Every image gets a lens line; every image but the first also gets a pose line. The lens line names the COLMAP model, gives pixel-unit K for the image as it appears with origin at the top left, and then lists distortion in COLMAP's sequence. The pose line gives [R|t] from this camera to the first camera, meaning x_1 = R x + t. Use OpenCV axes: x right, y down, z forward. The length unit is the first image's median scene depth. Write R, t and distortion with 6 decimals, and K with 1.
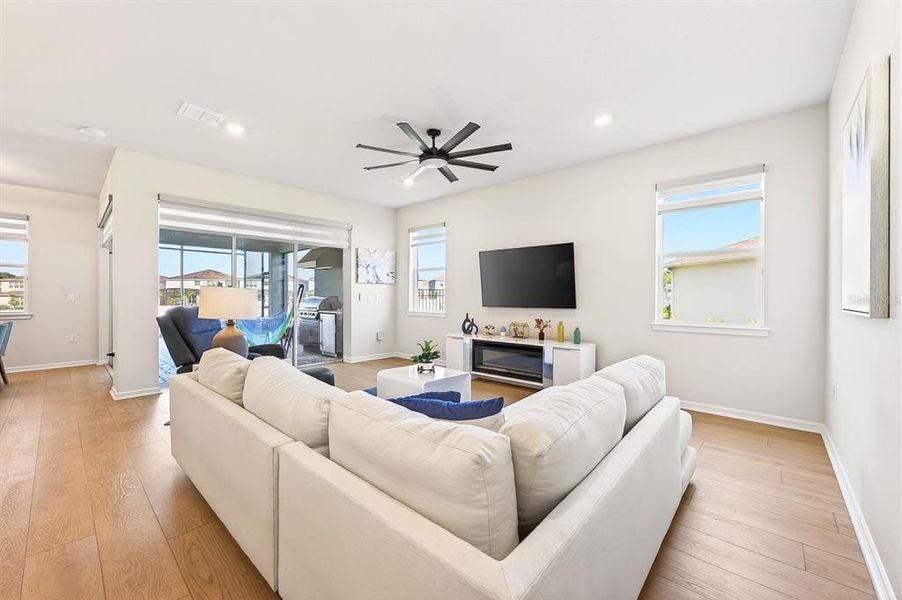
lens RADIAL K [[356.9, 0, 447.7], [0, 356.9, 299.0], [0, 0, 1]] dist [-0.009839, 0.000900]
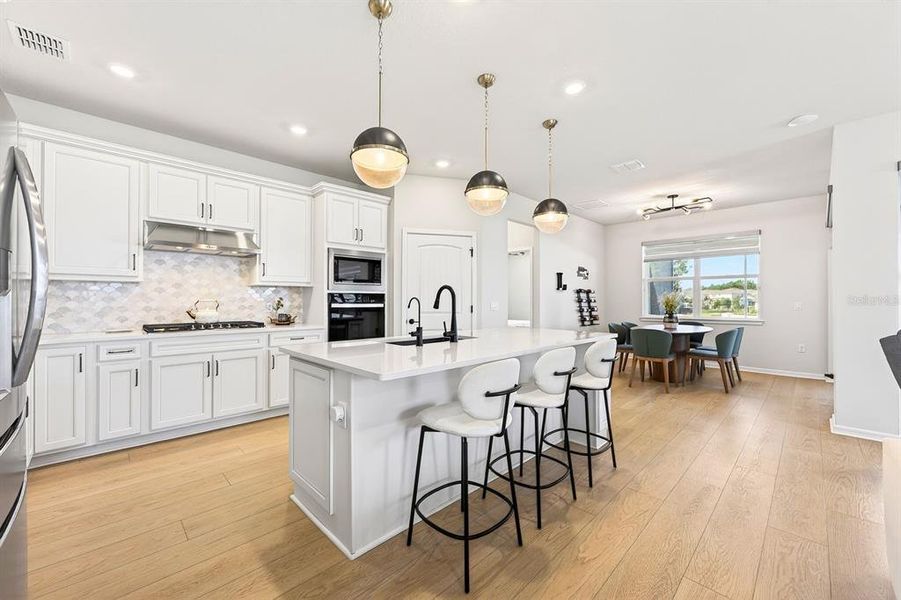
lens RADIAL K [[356.5, 0, 449.0], [0, 356.5, 299.6], [0, 0, 1]] dist [-0.009839, 0.000900]
pose [[-0.061868, -0.004256, -0.998075, -0.050404], [-0.008632, 0.999956, -0.003729, -0.009870], [0.998047, 0.008384, -0.061902, 0.120907]]
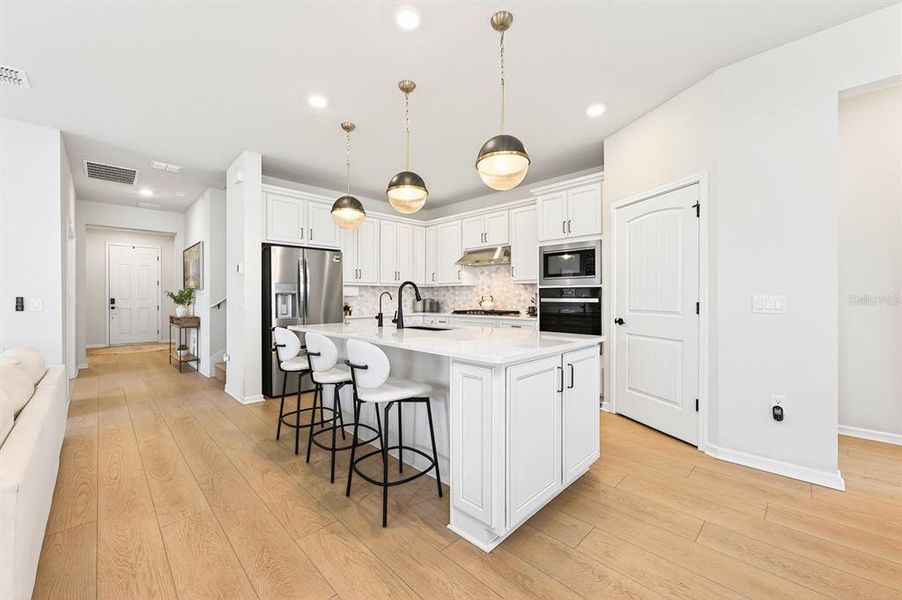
lens RADIAL K [[356.9, 0, 452.1], [0, 356.9, 297.8], [0, 0, 1]] dist [-0.009839, 0.000900]
pose [[-0.998595, -0.000395, 0.052996, -0.655864], [0.000120, 0.999953, 0.009713, -0.010657], [-0.052997, 0.009706, -0.998547, 0.681529]]
